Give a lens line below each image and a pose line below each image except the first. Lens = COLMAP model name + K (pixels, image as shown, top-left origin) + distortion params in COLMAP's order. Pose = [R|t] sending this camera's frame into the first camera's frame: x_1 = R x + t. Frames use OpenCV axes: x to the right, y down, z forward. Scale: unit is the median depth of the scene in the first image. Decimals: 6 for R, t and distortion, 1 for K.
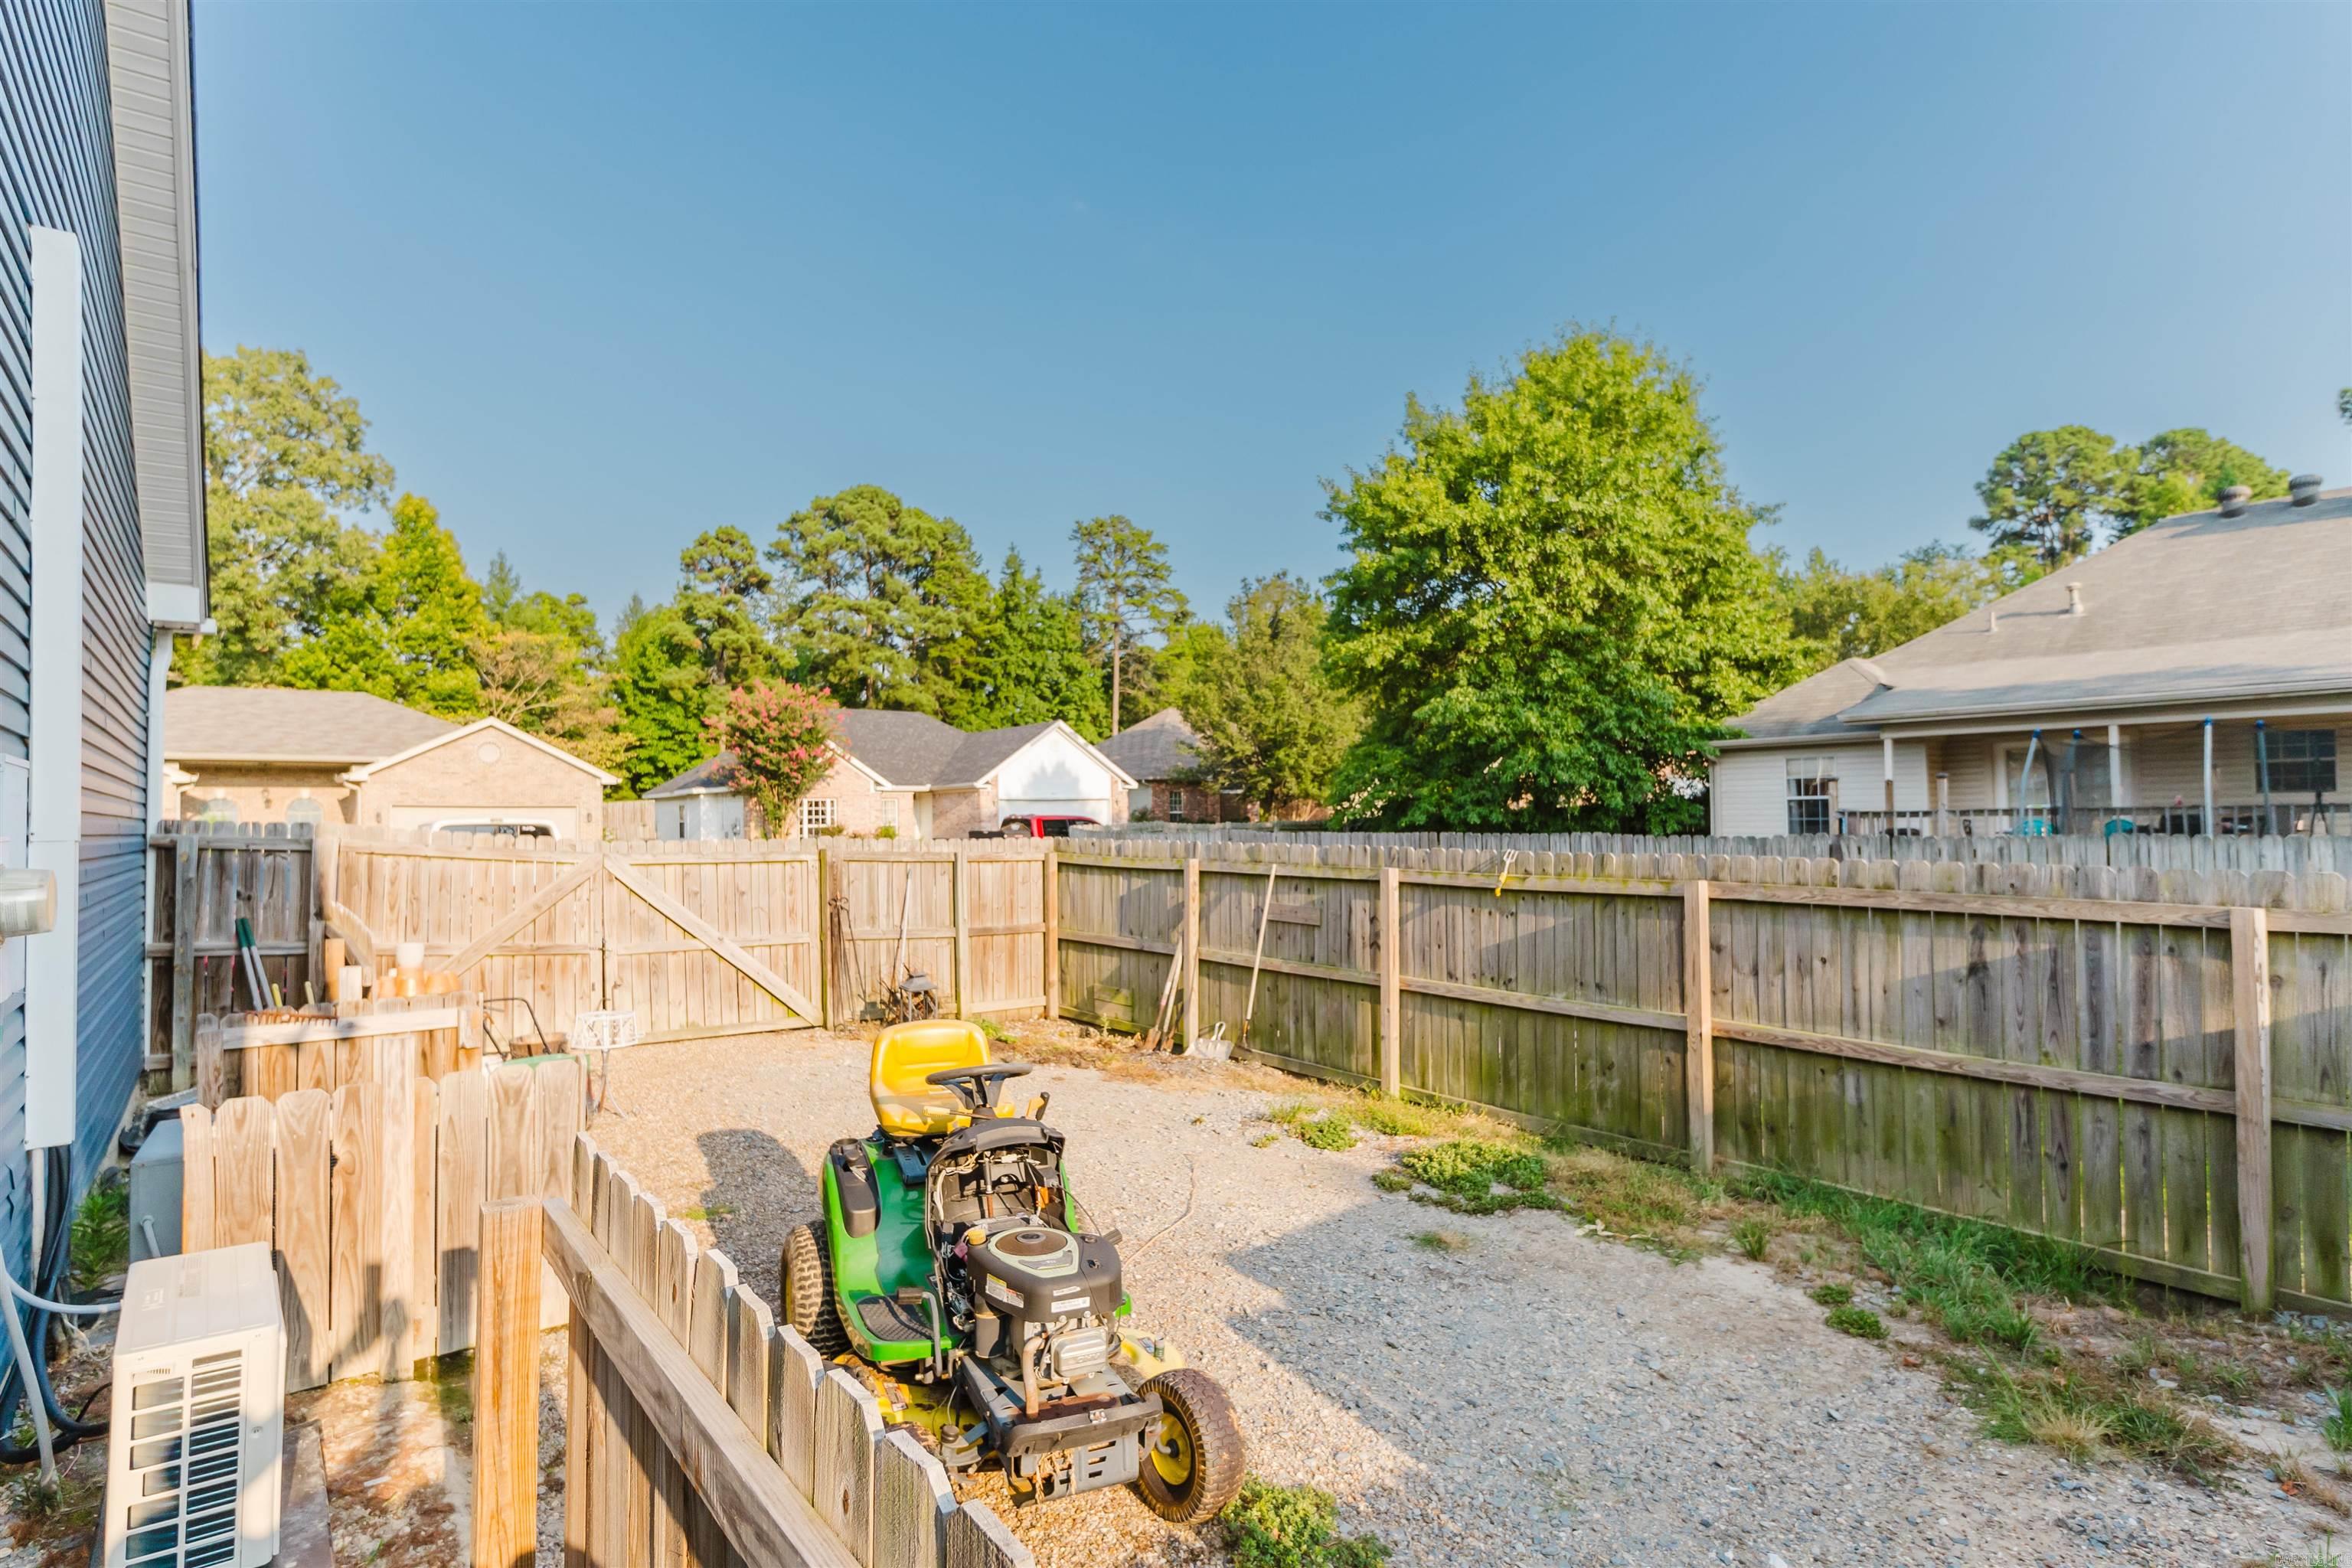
lens RADIAL K [[1194.3, 0, 1177.6], [0, 1194.3, 791.1], [0, 0, 1]] dist [0.004225, -0.000989]
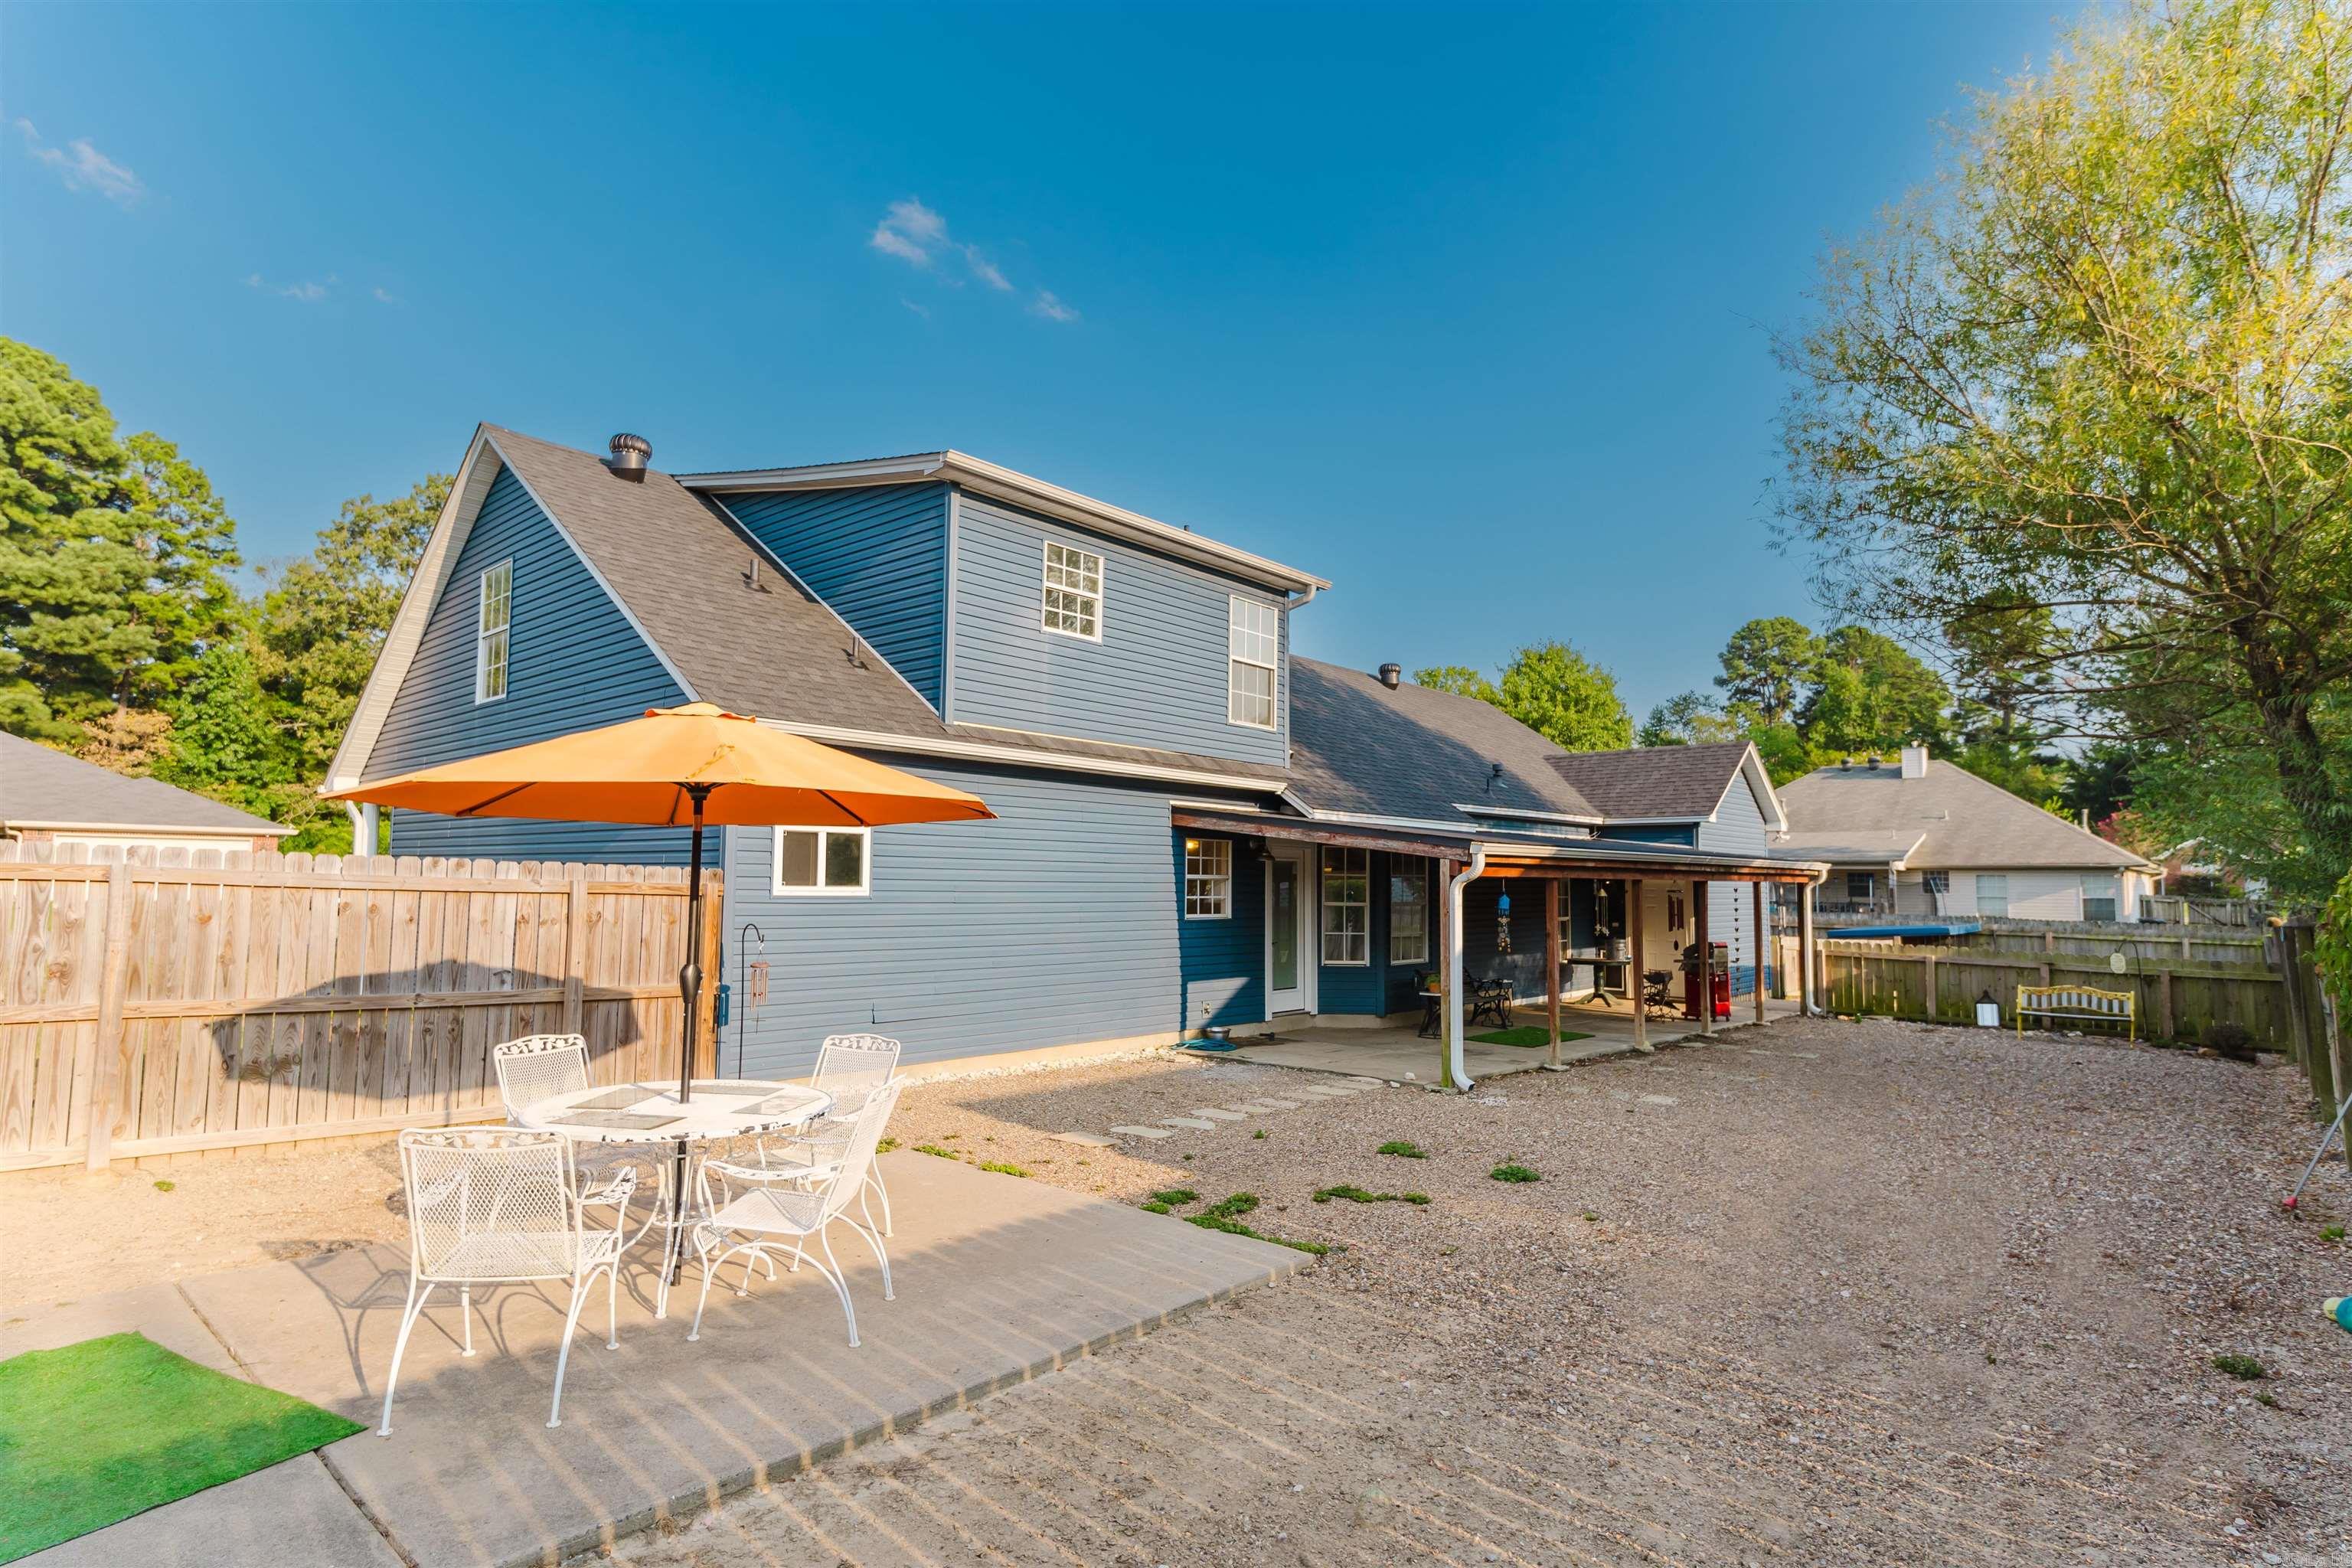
lens RADIAL K [[1194.3, 0, 1184.5], [0, 1194.3, 794.9], [0, 0, 1]] dist [0.004225, -0.000989]
pose [[0.983212, 0.043839, 0.177120, -1.795405], [-0.035865, 0.998204, -0.047975, -0.107976], [-0.178906, 0.040817, 0.983019, -2.406880]]
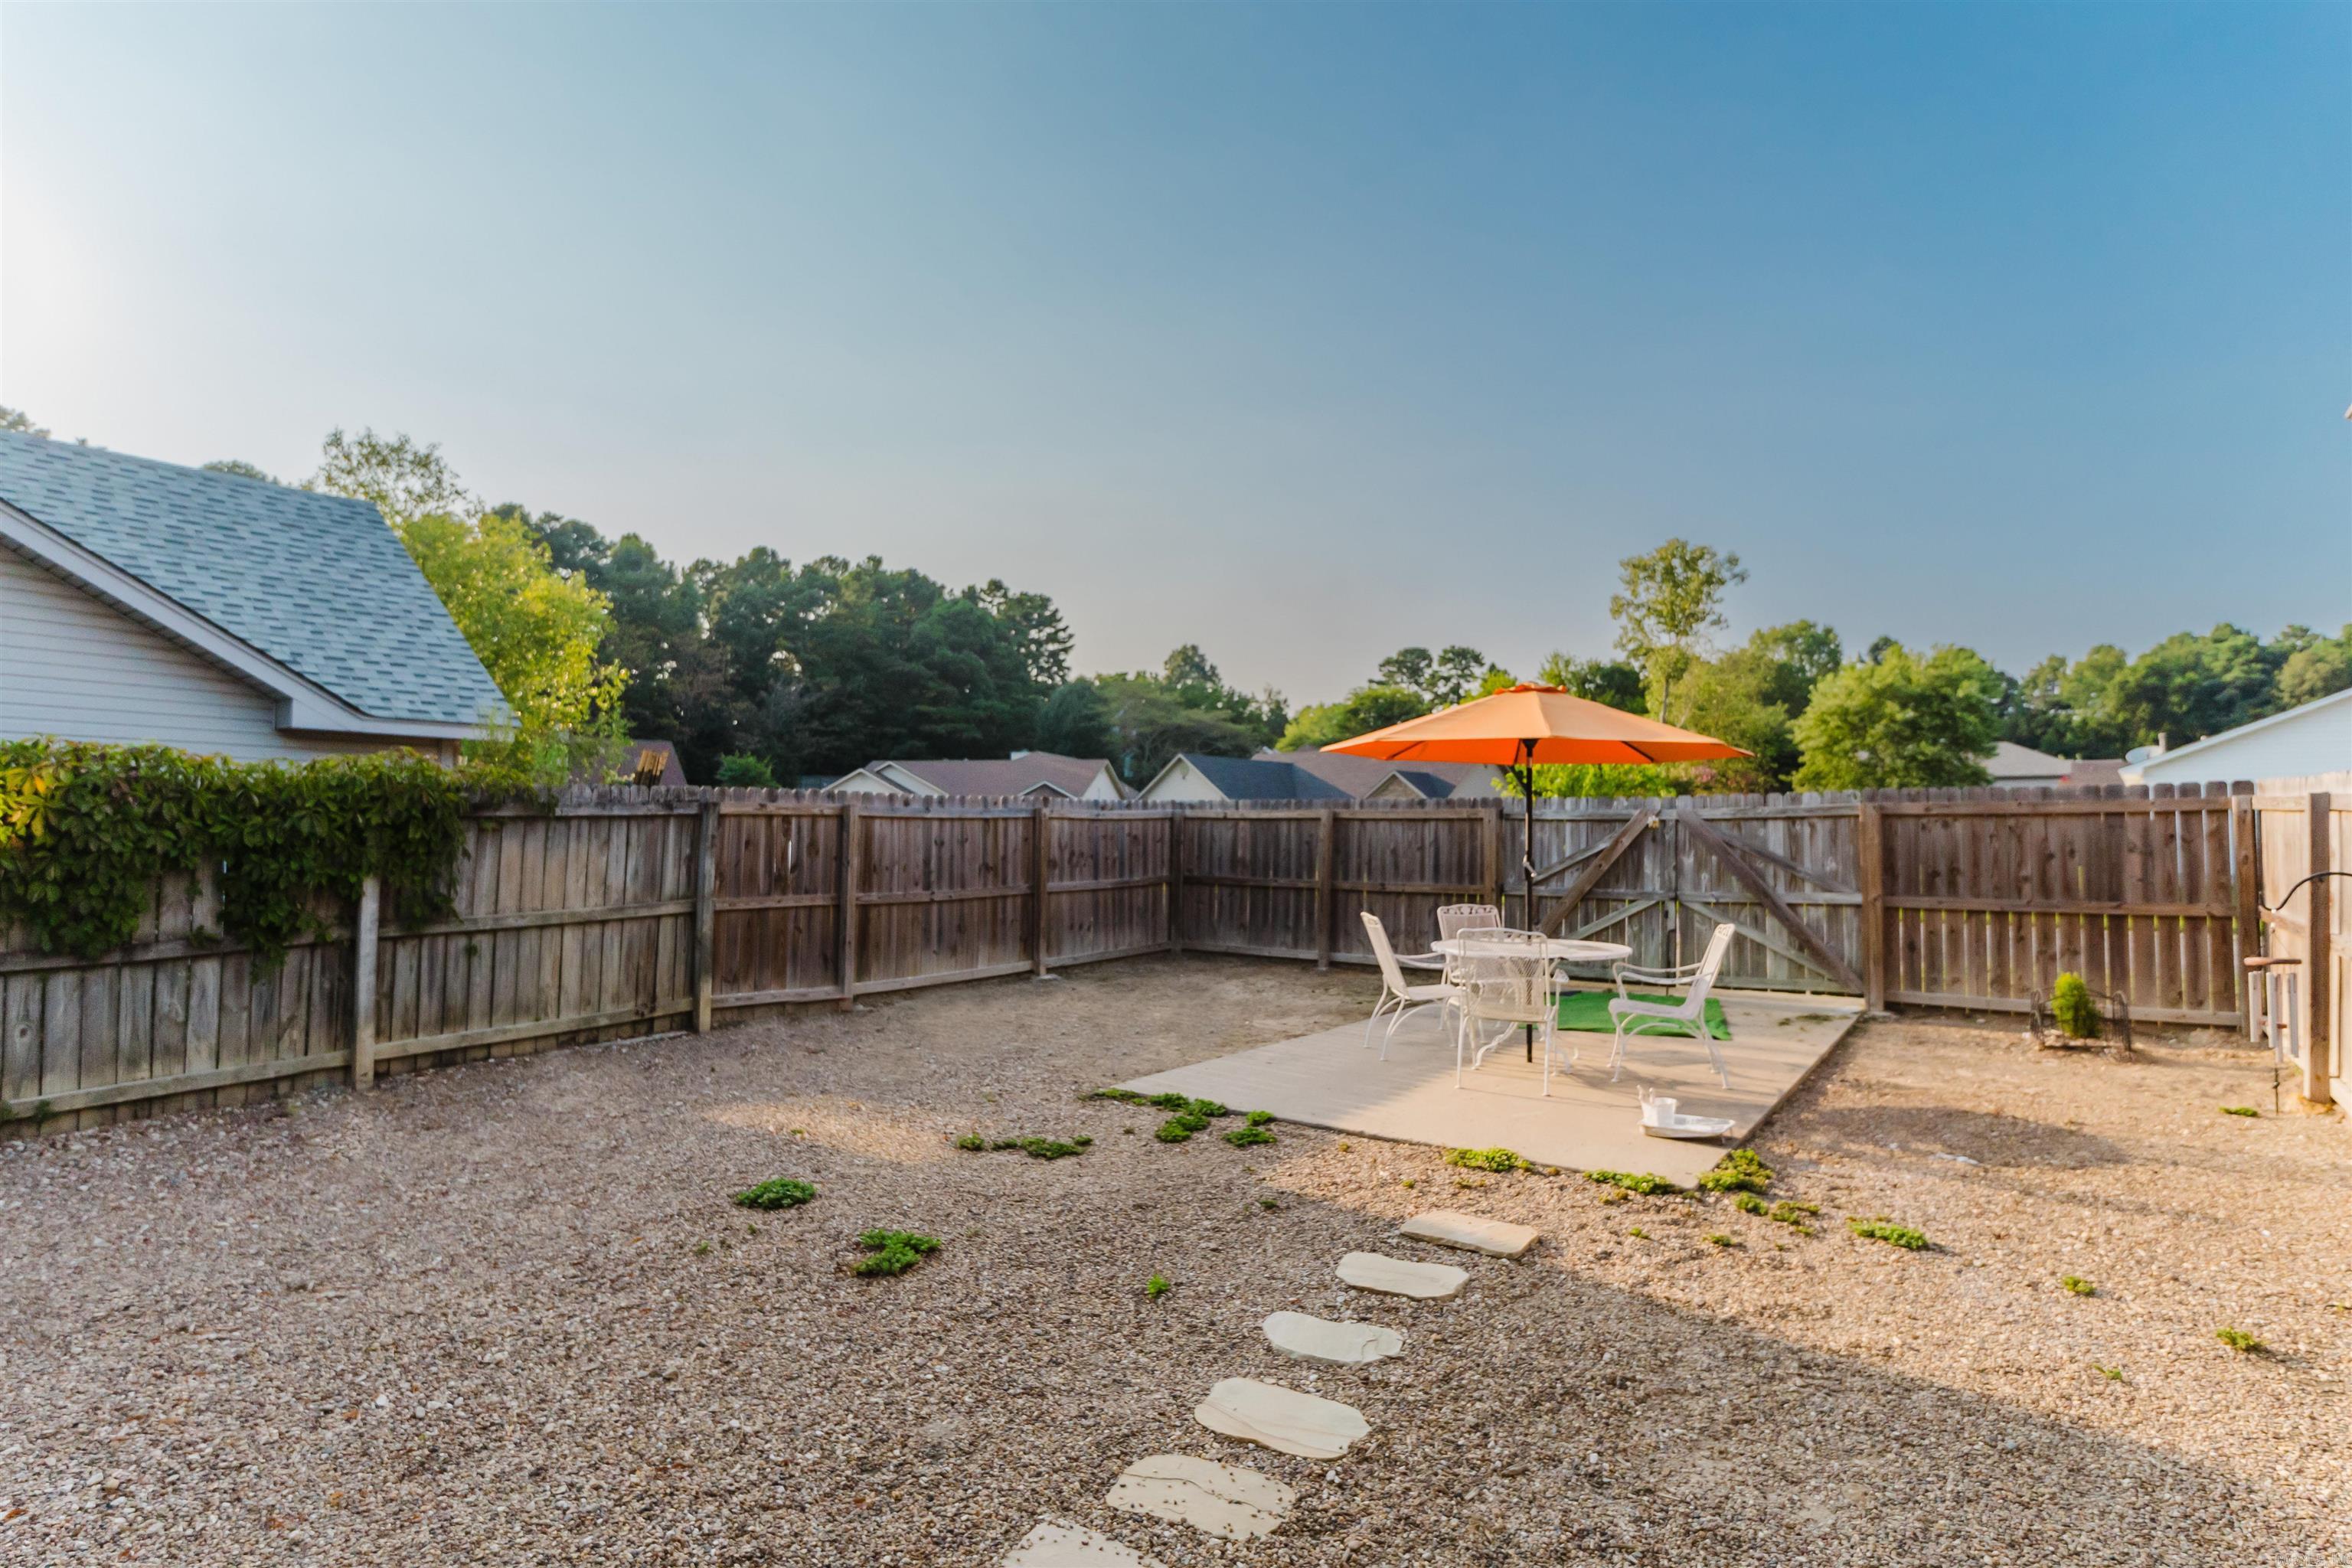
lens RADIAL K [[1194.3, 0, 1172.3], [0, 1194.3, 784.6], [0, 0, 1]] dist [0.004225, -0.000989]
pose [[-0.961938, -0.013449, -0.272937, -1.434717], [0.006554, 0.997366, -0.072242, -0.036087], [0.273190, -0.071281, -0.959315, -1.031373]]
